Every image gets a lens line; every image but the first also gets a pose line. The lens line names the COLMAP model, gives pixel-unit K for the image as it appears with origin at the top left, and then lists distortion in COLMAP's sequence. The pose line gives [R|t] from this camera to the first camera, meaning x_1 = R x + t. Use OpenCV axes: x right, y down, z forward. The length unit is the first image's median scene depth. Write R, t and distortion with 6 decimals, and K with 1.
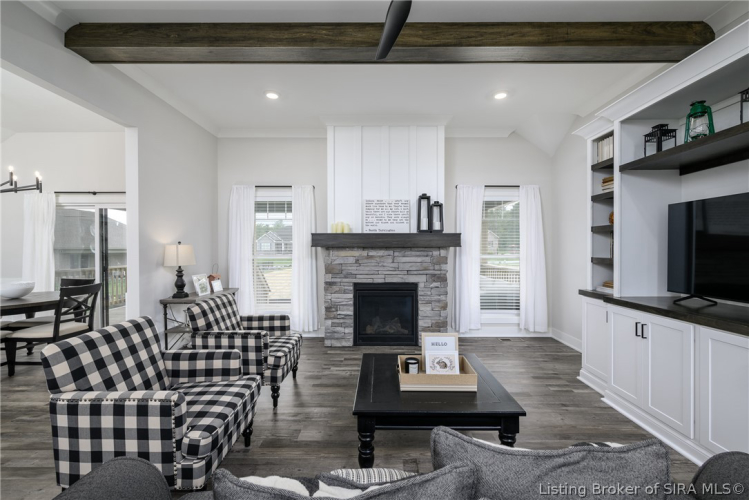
lens RADIAL K [[314.2, 0, 376.1], [0, 314.2, 250.8], [0, 0, 1]] dist [0.001206, 0.000328]
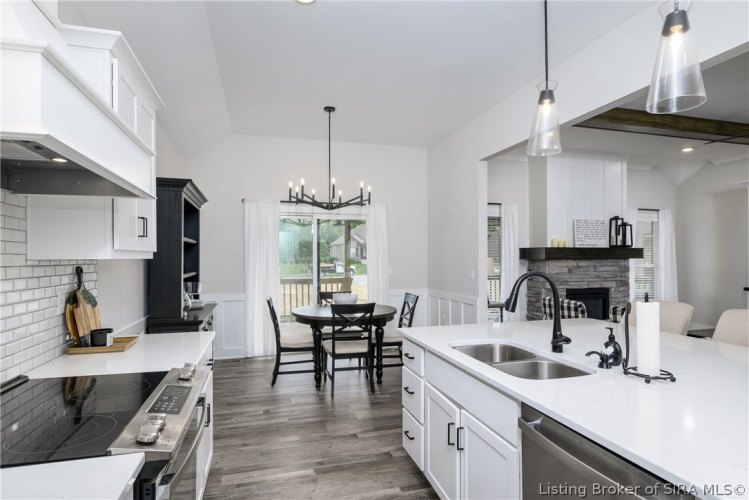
lens RADIAL K [[410.7, 0, 374.7], [0, 410.7, 252.9], [0, 0, 1]] dist [0.002276, 0.000319]
pose [[0.960743, -0.000015, 0.277439, -1.208736], [0.005888, 0.999776, -0.020337, -0.006596], [-0.277376, 0.021172, 0.960528, -0.299392]]
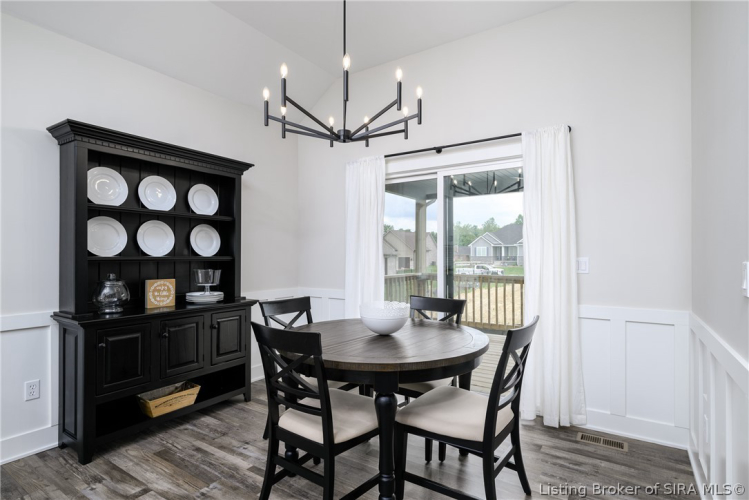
lens RADIAL K [[388.3, 0, 373.7], [0, 388.3, 250.5], [0, 0, 1]] dist [0.000294, 0.000045]
pose [[0.838511, -0.005727, -0.544855, -0.675511], [-0.003628, 0.999864, -0.016093, 0.018313], [0.544873, 0.015471, 0.838376, 0.369587]]
